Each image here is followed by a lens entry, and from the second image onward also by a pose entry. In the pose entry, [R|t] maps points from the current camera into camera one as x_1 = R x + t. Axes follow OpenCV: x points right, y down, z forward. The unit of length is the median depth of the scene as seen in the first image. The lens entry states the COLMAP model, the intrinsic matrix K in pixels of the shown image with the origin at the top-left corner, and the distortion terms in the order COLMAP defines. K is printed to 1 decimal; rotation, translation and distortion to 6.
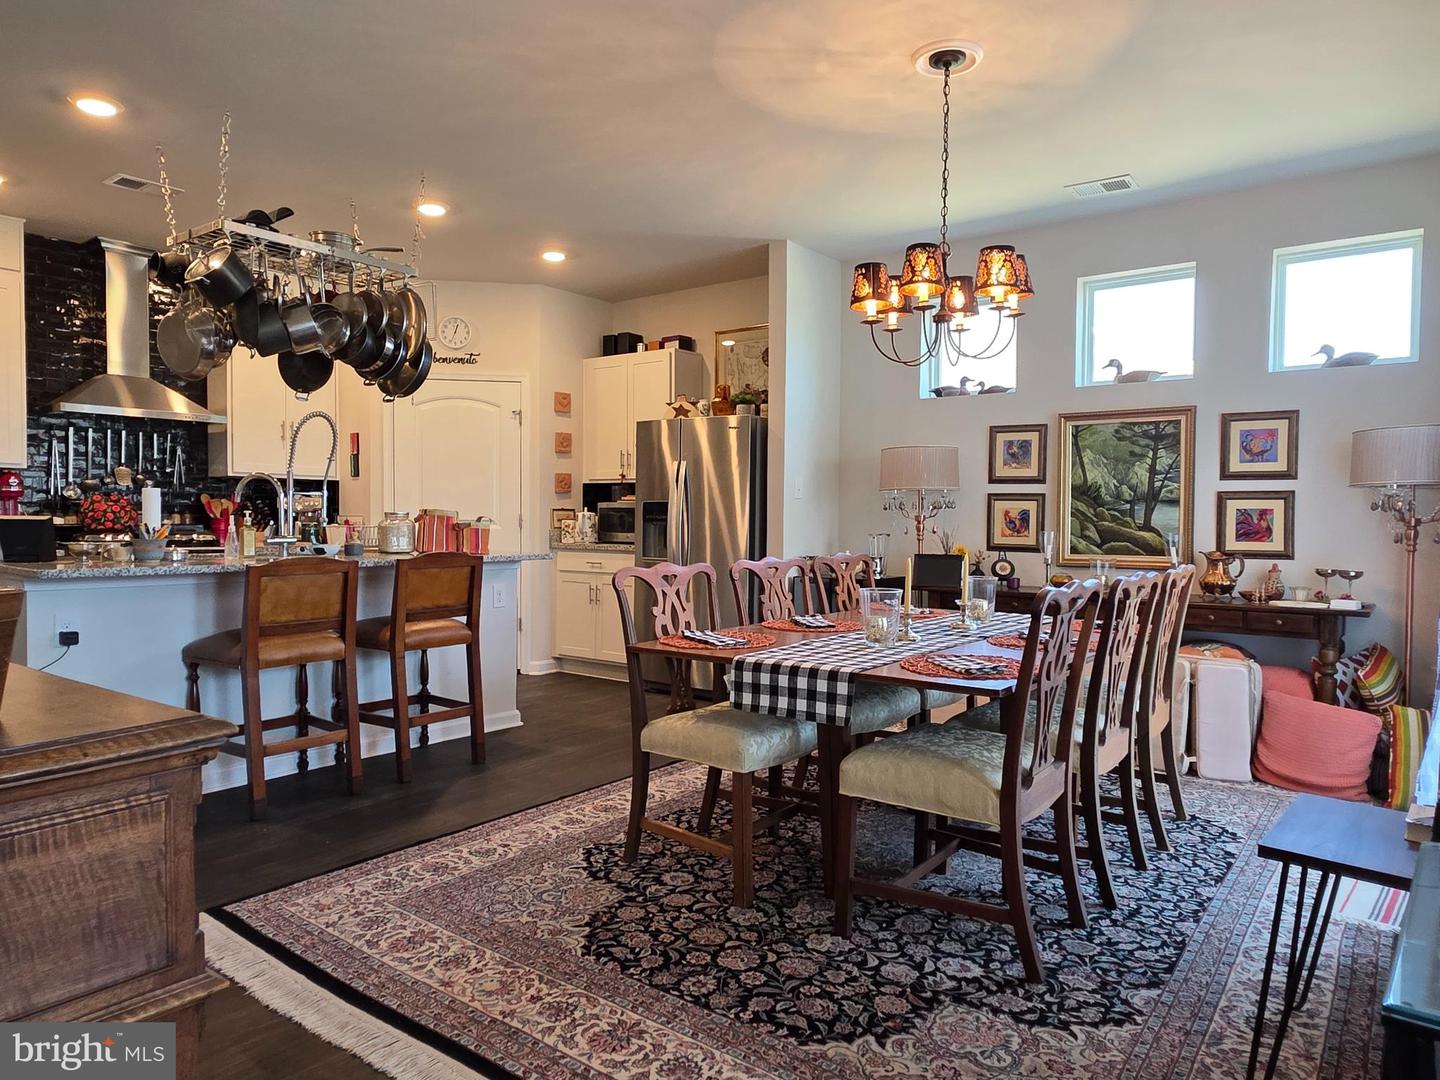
lens RADIAL K [[939.6, 0, 720.8], [0, 939.6, 545.2], [0, 0, 1]] dist [0.004984, -0.001645]
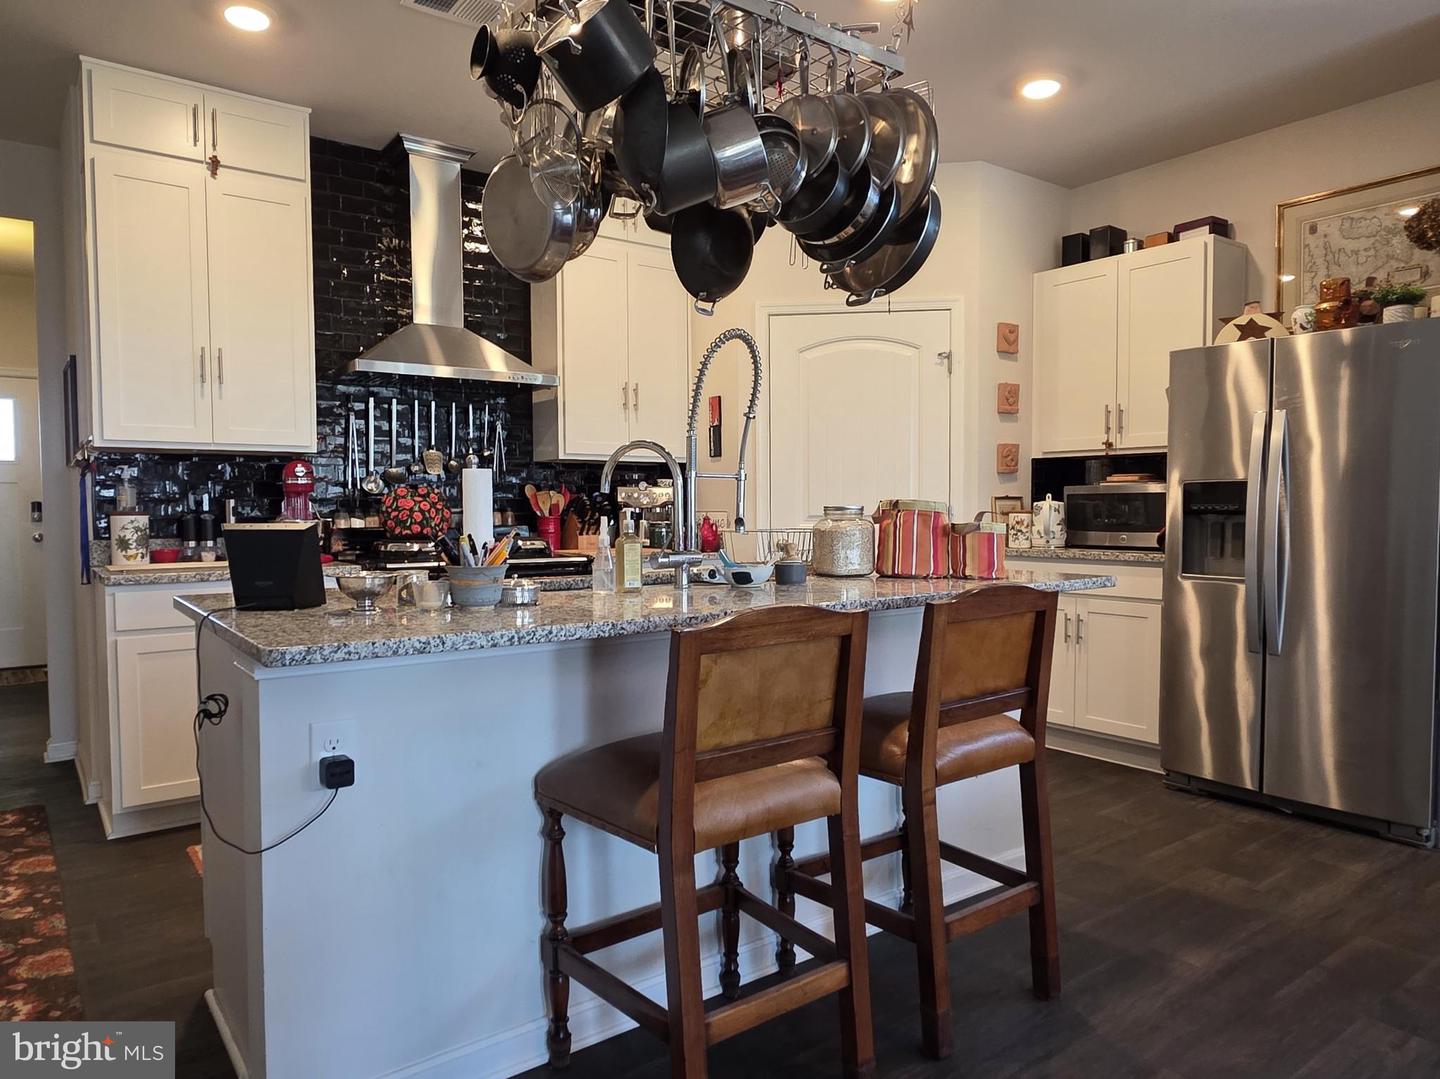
lens RADIAL K [[949.6, 0, 720.0], [0, 949.6, 539.5], [0, 0, 1]] dist [0.017052, -0.000161]
pose [[0.962516, -0.004019, -0.271196, -0.219984], [0.005389, 0.999976, 0.004310, -0.014631], [0.271172, -0.005610, 0.962514, 0.348270]]
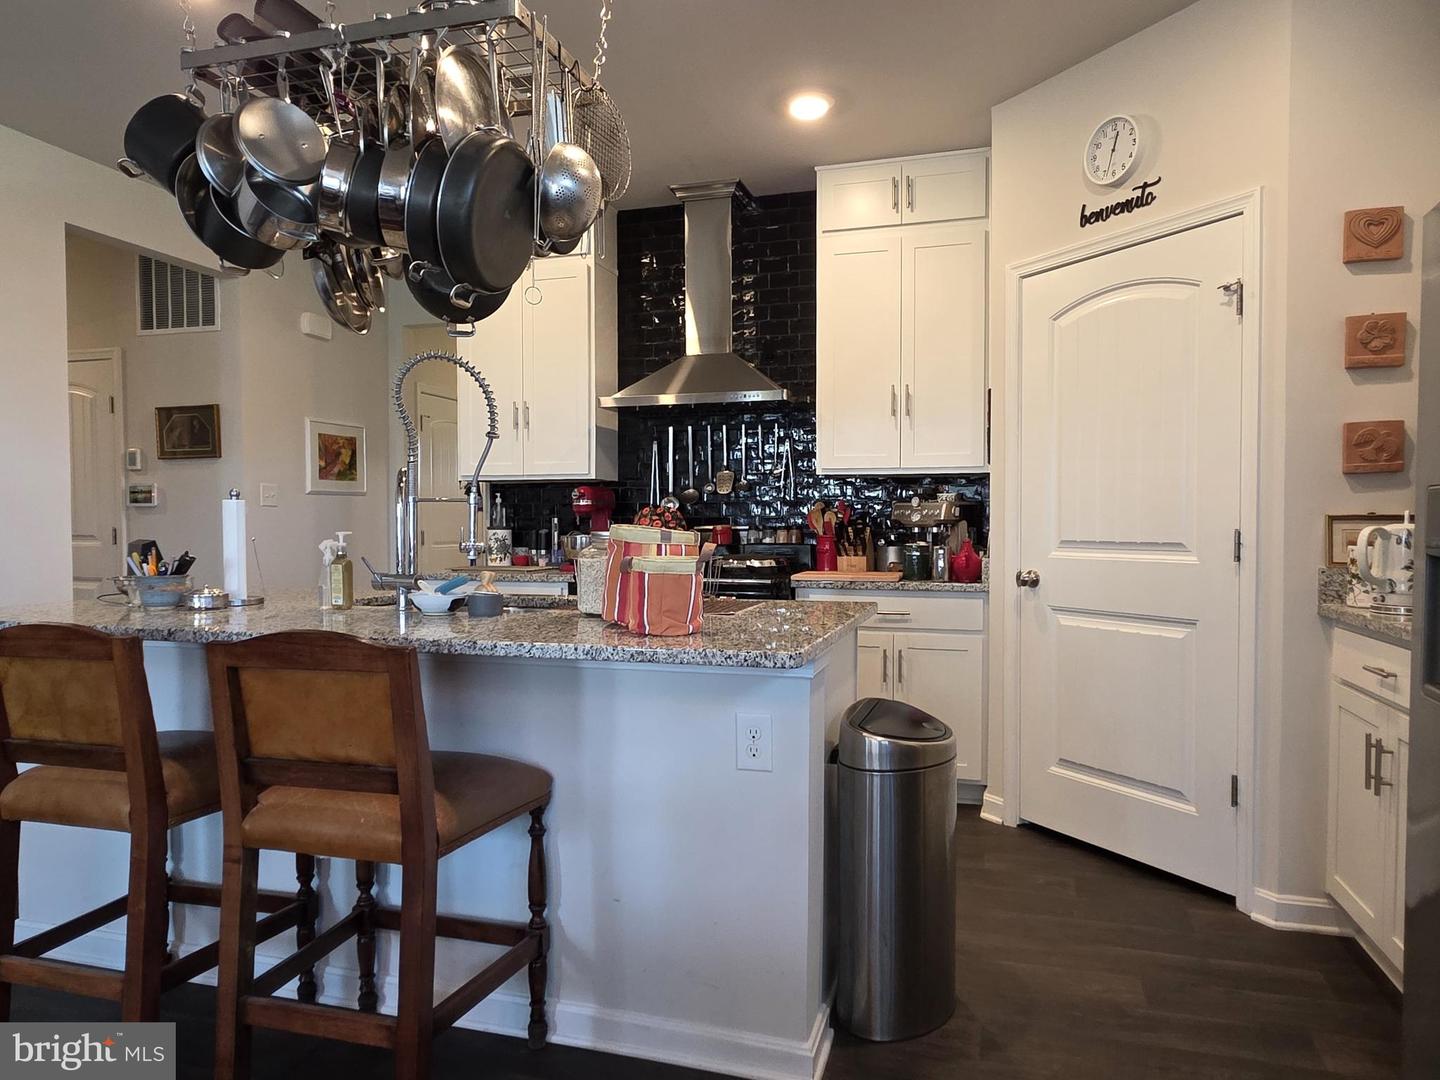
lens RADIAL K [[949.6, 0, 720.0], [0, 949.6, 540.0], [0, 0, 1]] dist [0.017052, -0.000161]
pose [[0.359515, 0.011673, -0.933066, 0.119080], [-0.023387, 0.999720, 0.003496, -0.028712], [0.932846, 0.020565, 0.359687, 0.742731]]
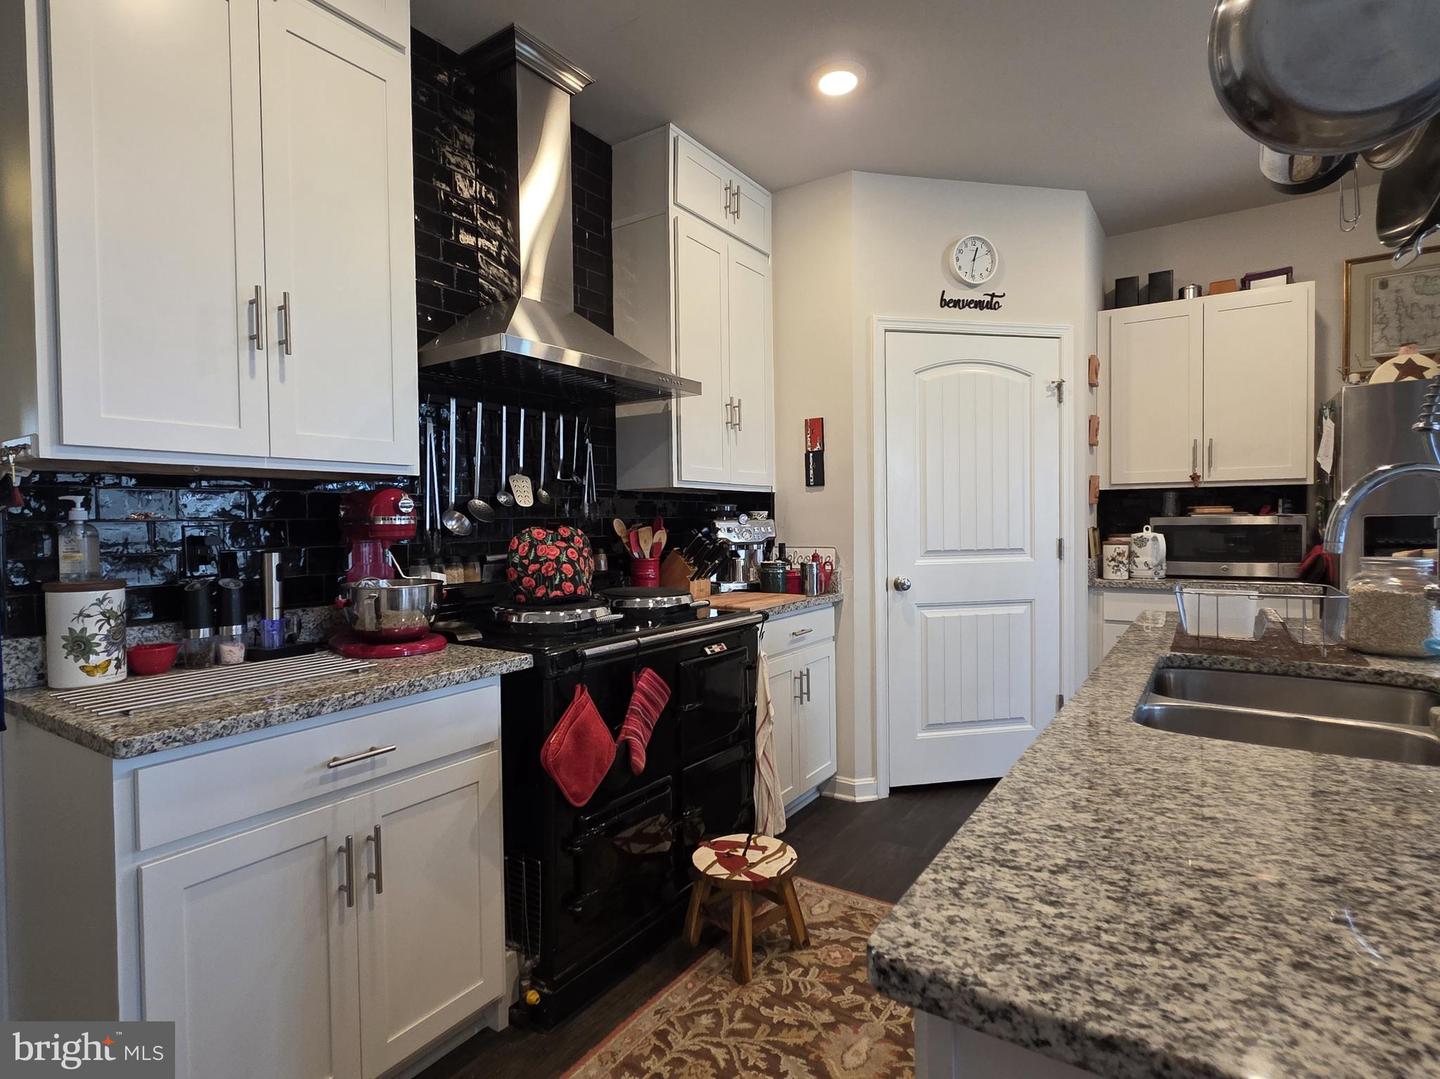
lens RADIAL K [[743.8, 0, 721.1], [0, 743.8, 533.9], [0, 0, 1]] dist [0.012311, -0.000432]
pose [[0.997570, -0.022668, 0.065882, -0.573186], [0.023386, 0.999675, -0.010136, -0.042660], [-0.065631, 0.011652, 0.997776, 0.579321]]
